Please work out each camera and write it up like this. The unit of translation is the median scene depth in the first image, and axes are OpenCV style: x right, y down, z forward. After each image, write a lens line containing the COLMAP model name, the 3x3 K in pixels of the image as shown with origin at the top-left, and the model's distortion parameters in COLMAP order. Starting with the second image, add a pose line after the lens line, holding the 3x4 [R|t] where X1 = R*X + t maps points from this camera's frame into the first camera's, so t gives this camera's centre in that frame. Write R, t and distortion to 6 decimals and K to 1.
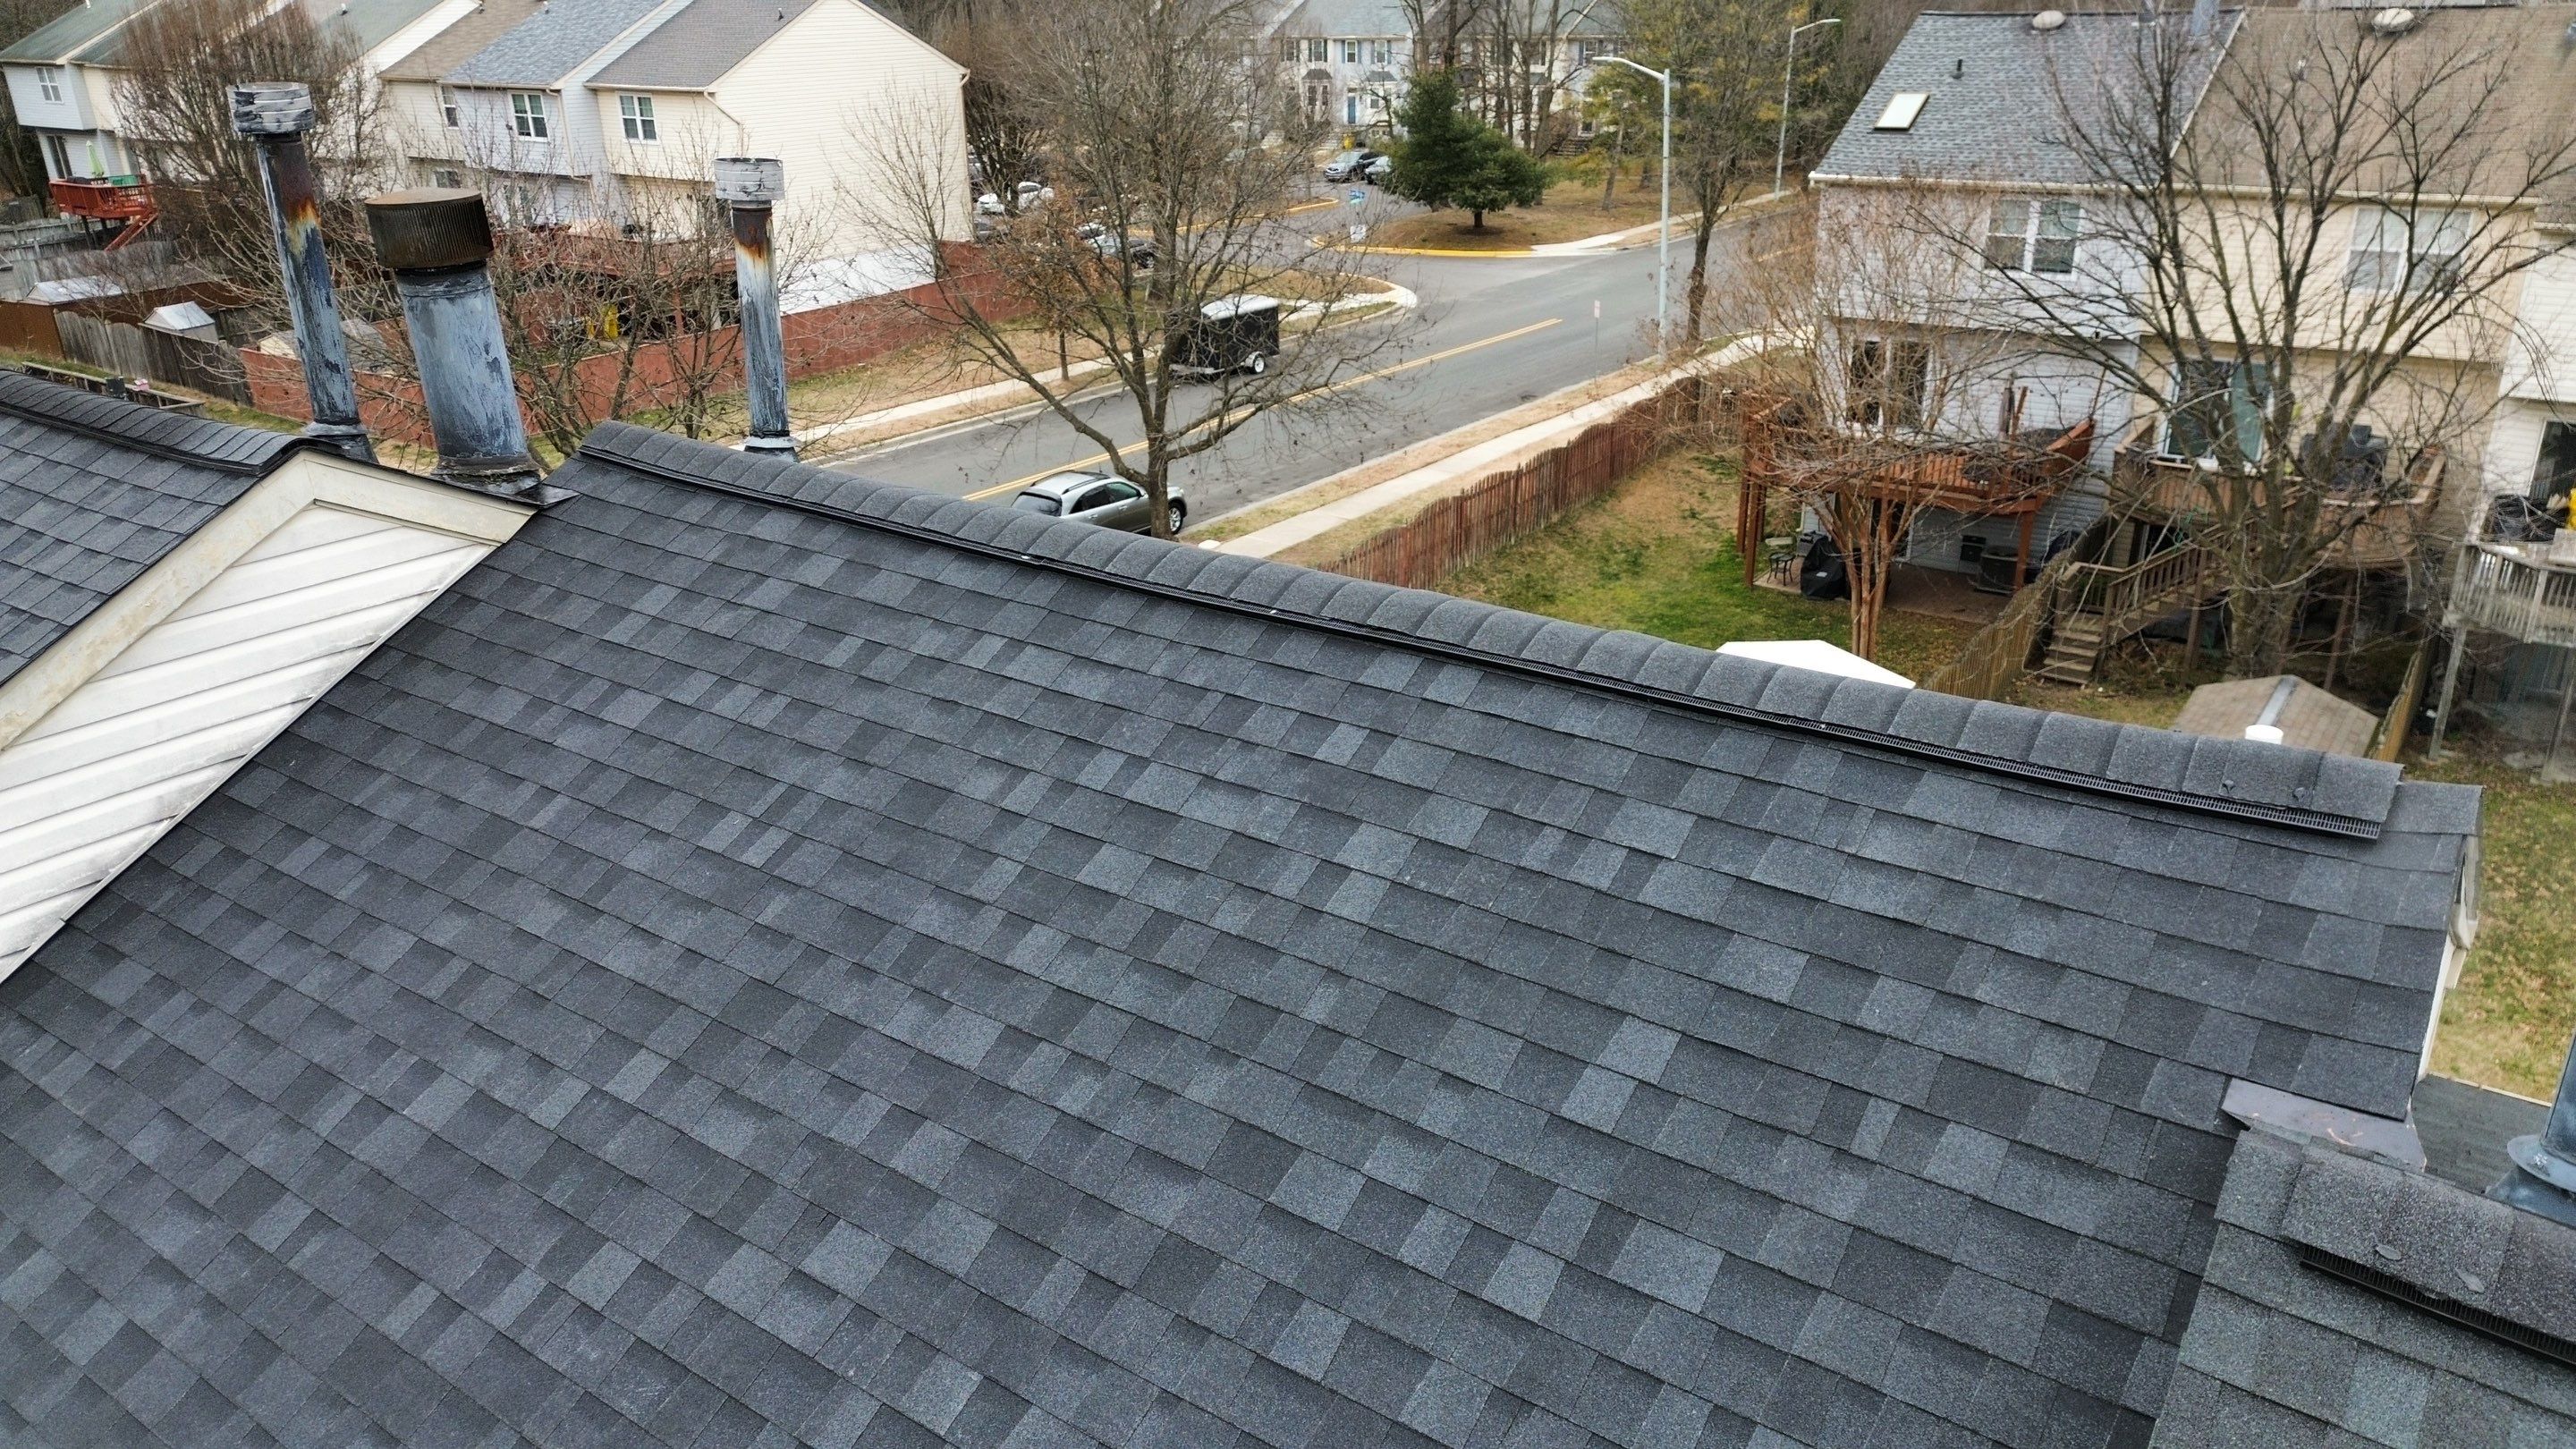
lens RADIAL K [[1818.0, 0, 1288.0], [0, 1818.0, 724.5], [0, 0, 1]] dist [0.092056, -0.107707]
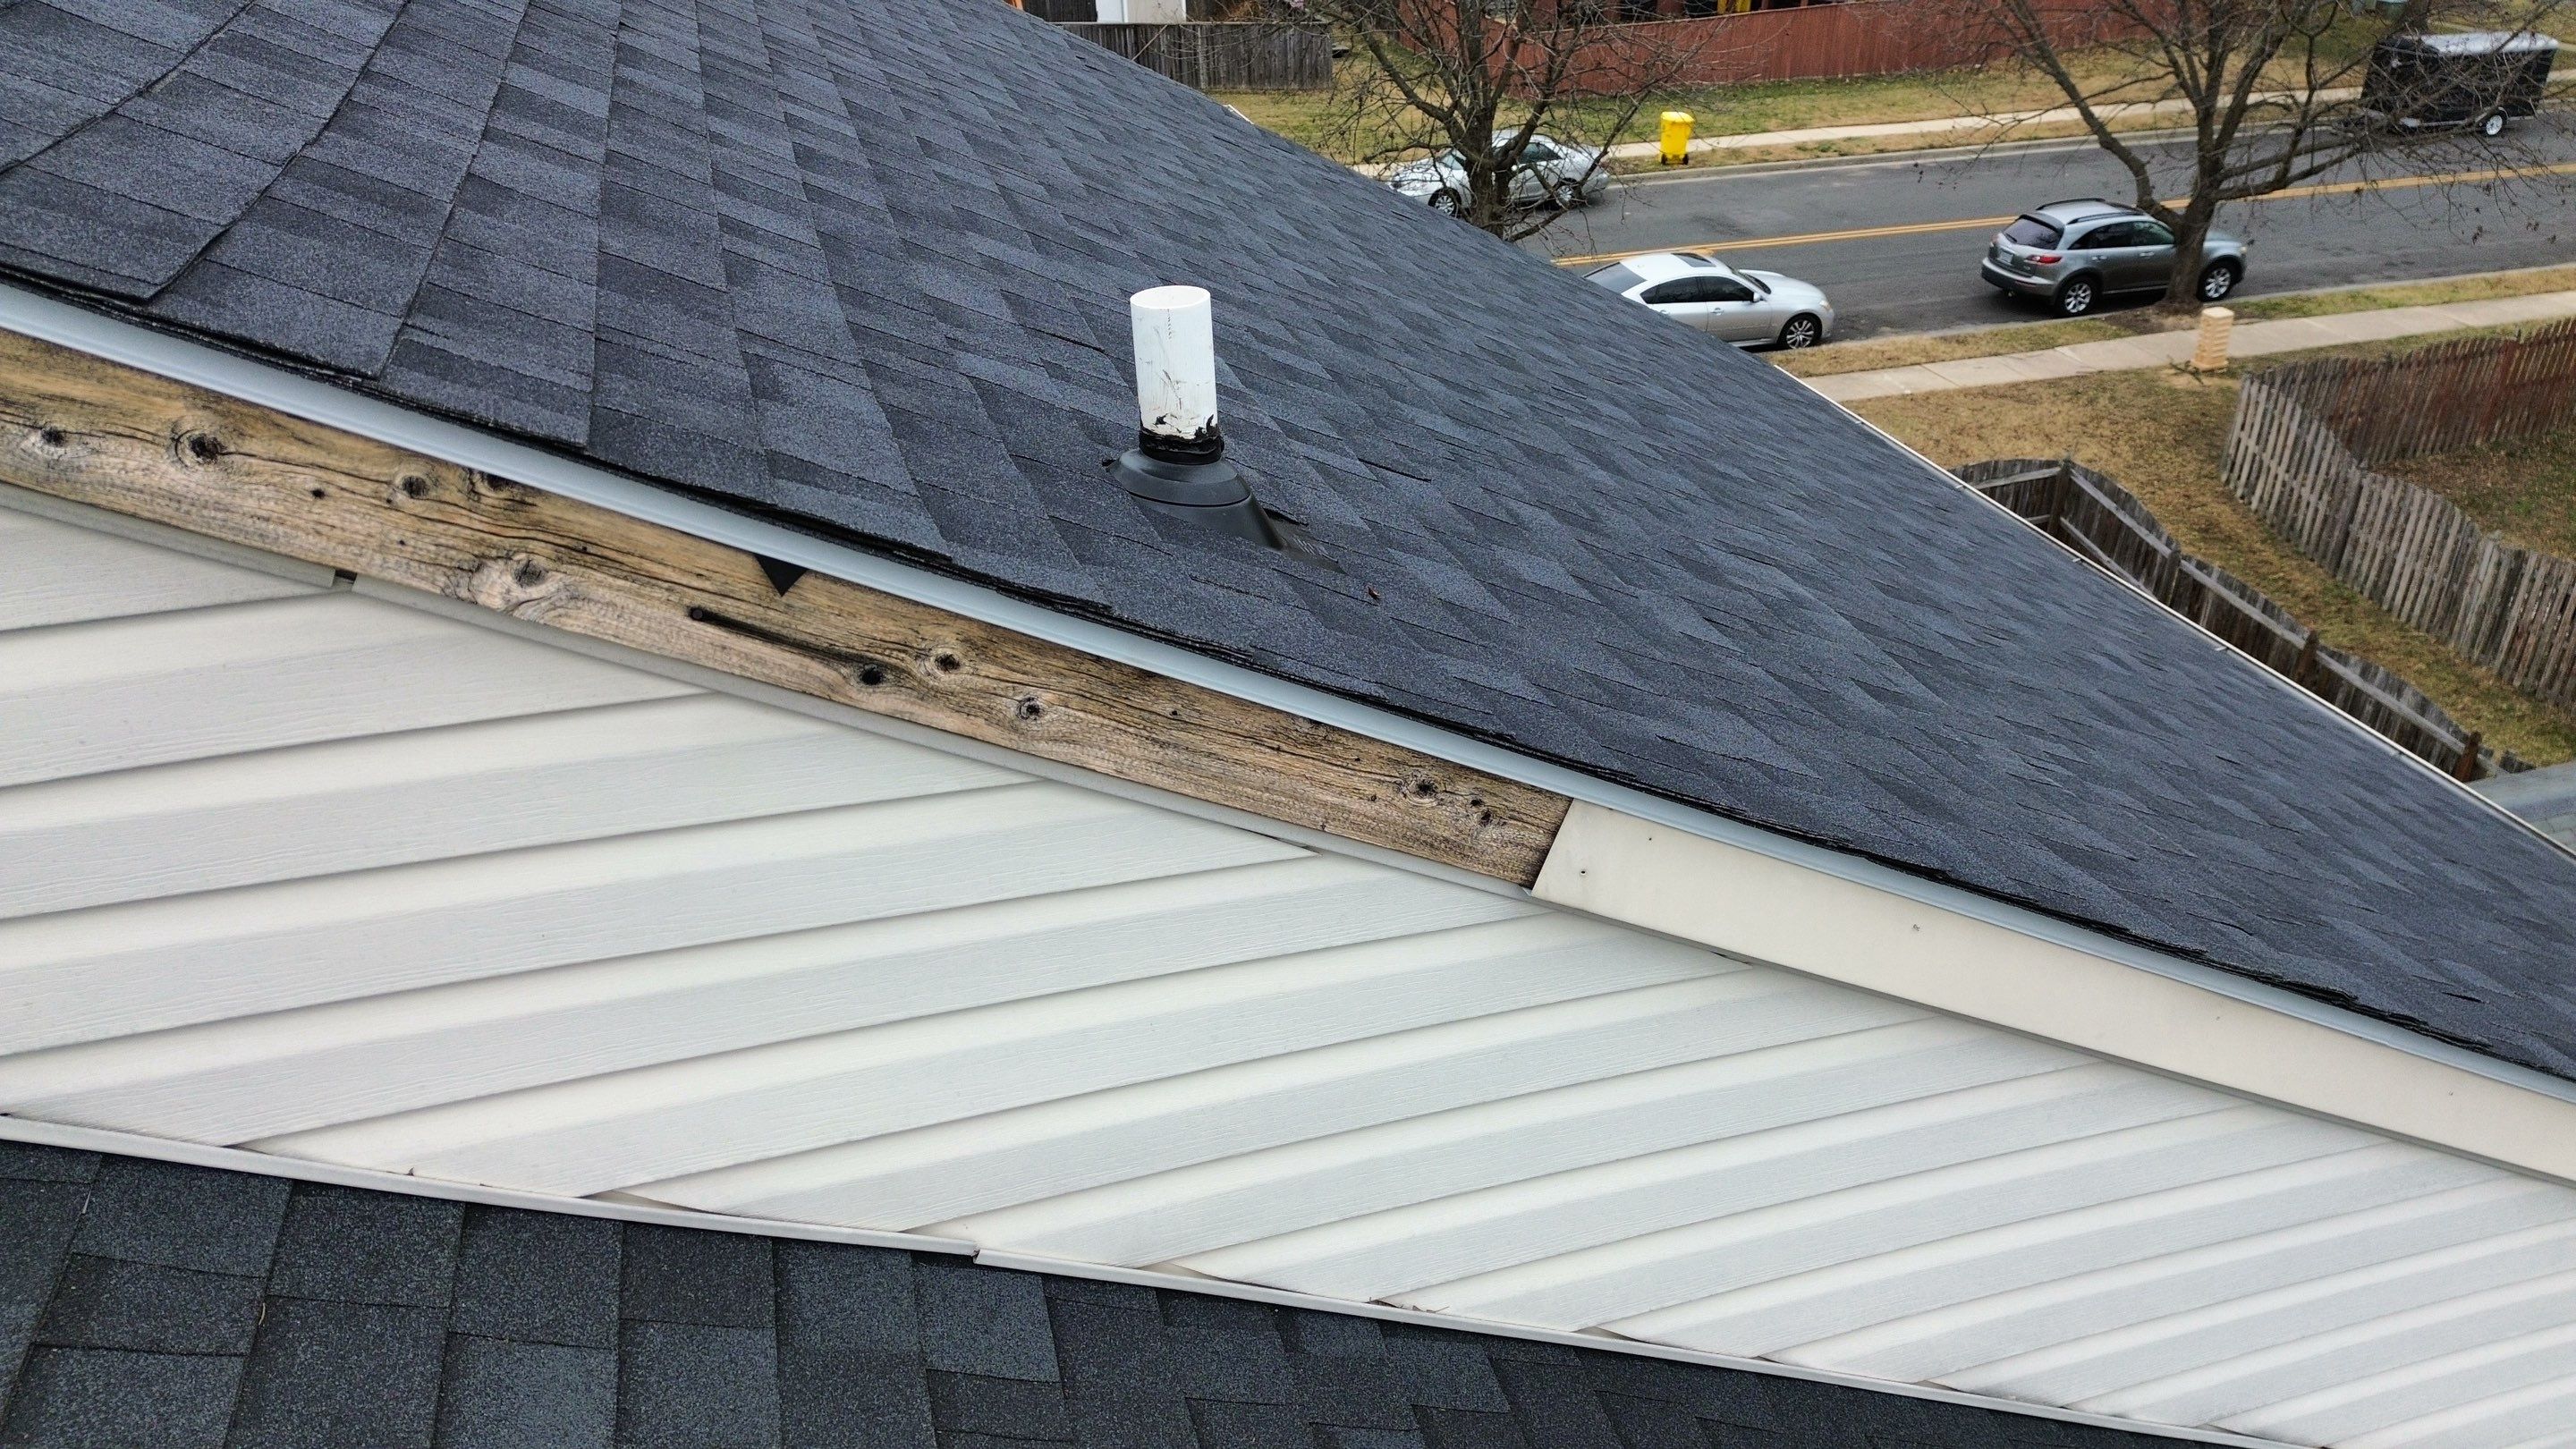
lens RADIAL K [[1818.0, 0, 1288.0], [0, 1818.0, 724.5], [0, 0, 1]] dist [0.092056, -0.107707]
pose [[0.787594, 0.313822, -0.530293, 0.115796], [-0.237570, 0.948709, 0.208594, -0.001118], [0.568555, -0.038306, 0.821753, 0.098995]]
